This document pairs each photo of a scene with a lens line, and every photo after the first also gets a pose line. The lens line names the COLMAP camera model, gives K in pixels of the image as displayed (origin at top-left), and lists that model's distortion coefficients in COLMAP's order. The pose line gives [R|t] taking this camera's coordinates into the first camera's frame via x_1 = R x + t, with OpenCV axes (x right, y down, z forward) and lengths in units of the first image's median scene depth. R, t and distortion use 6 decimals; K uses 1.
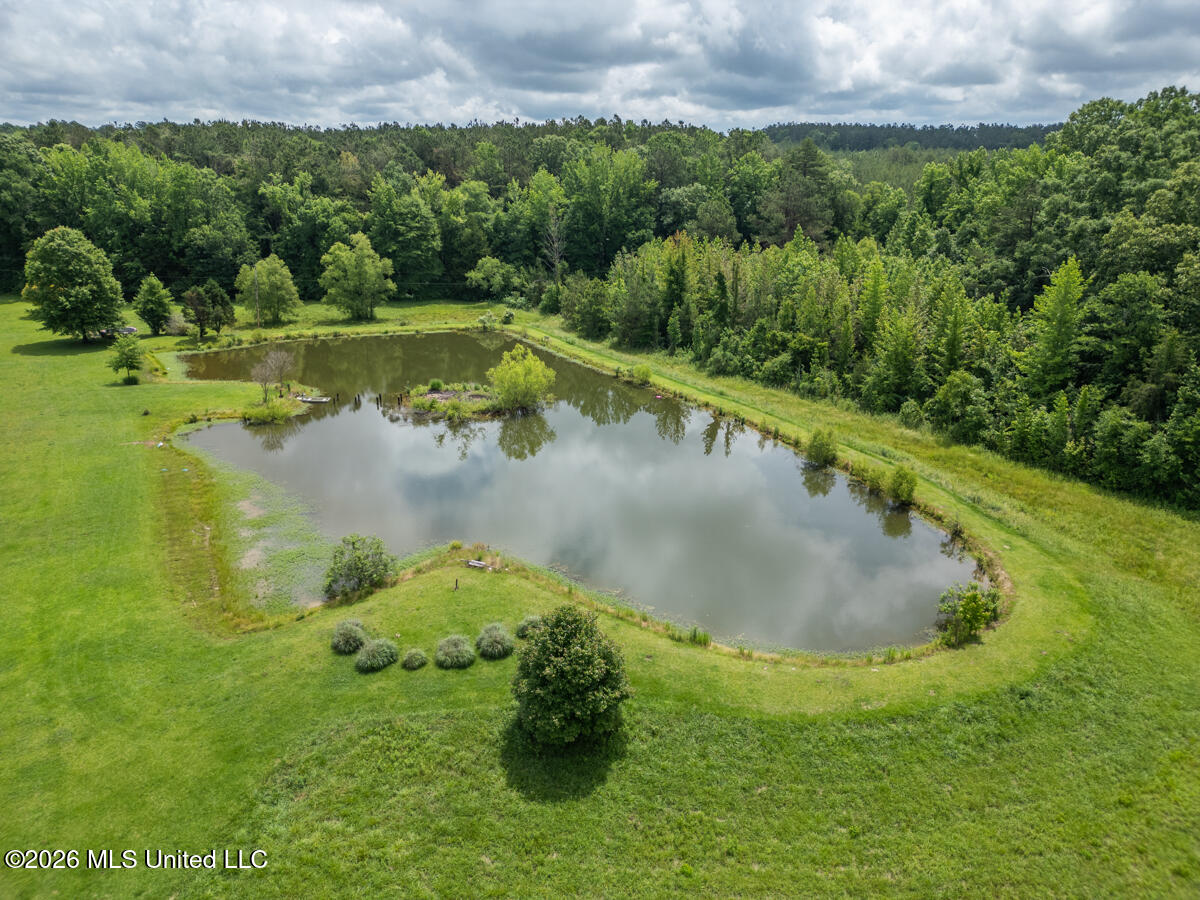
lens RADIAL K [[839.5, 0, 599.2], [0, 839.5, 440.0], [0, 0, 1]] dist [0.070181, -0.070791]
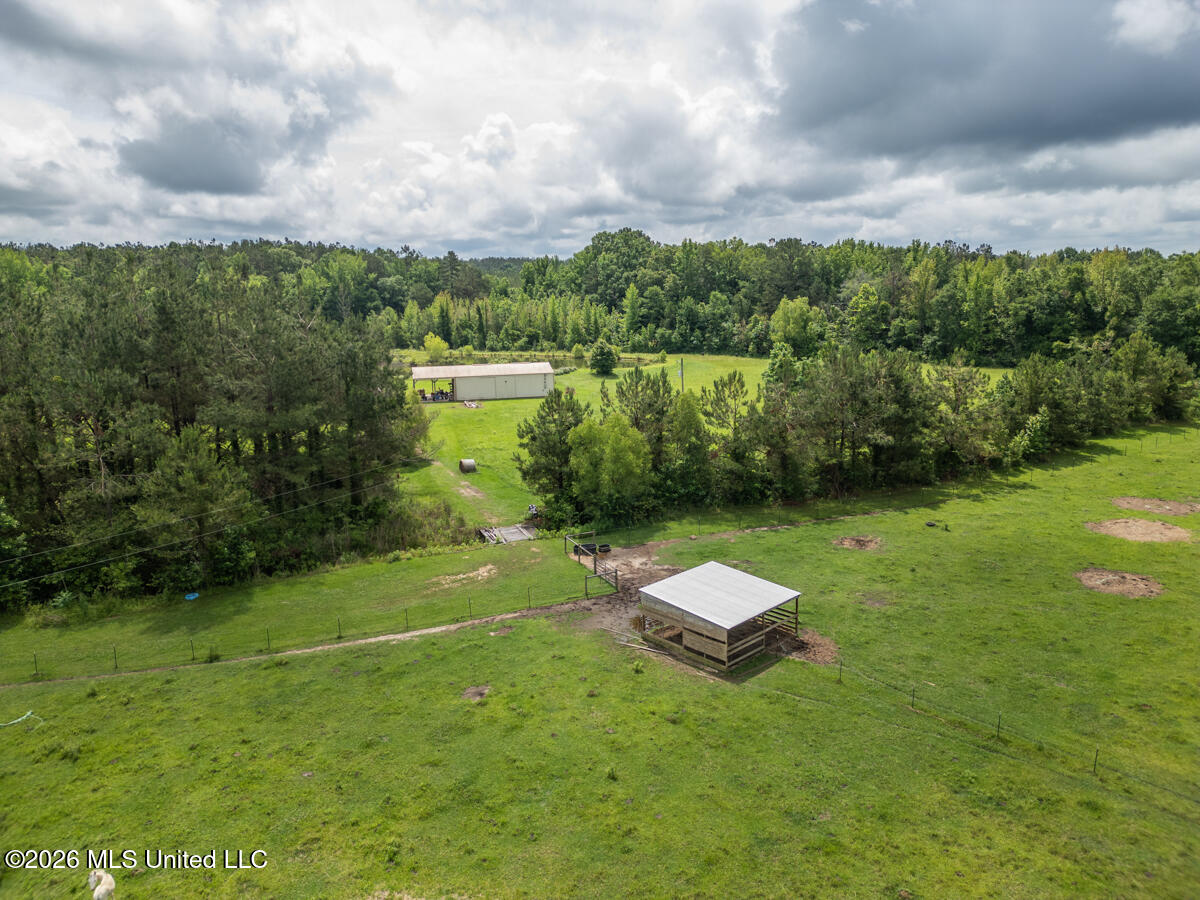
lens RADIAL K [[839.5, 0, 605.4], [0, 839.5, 449.8], [0, 0, 1]] dist [0.070181, -0.070791]
pose [[0.793263, -0.135341, 0.593647, -0.864402], [0.215634, 0.974239, -0.066033, 0.338311], [-0.569417, 0.180392, 0.802012, -0.751692]]
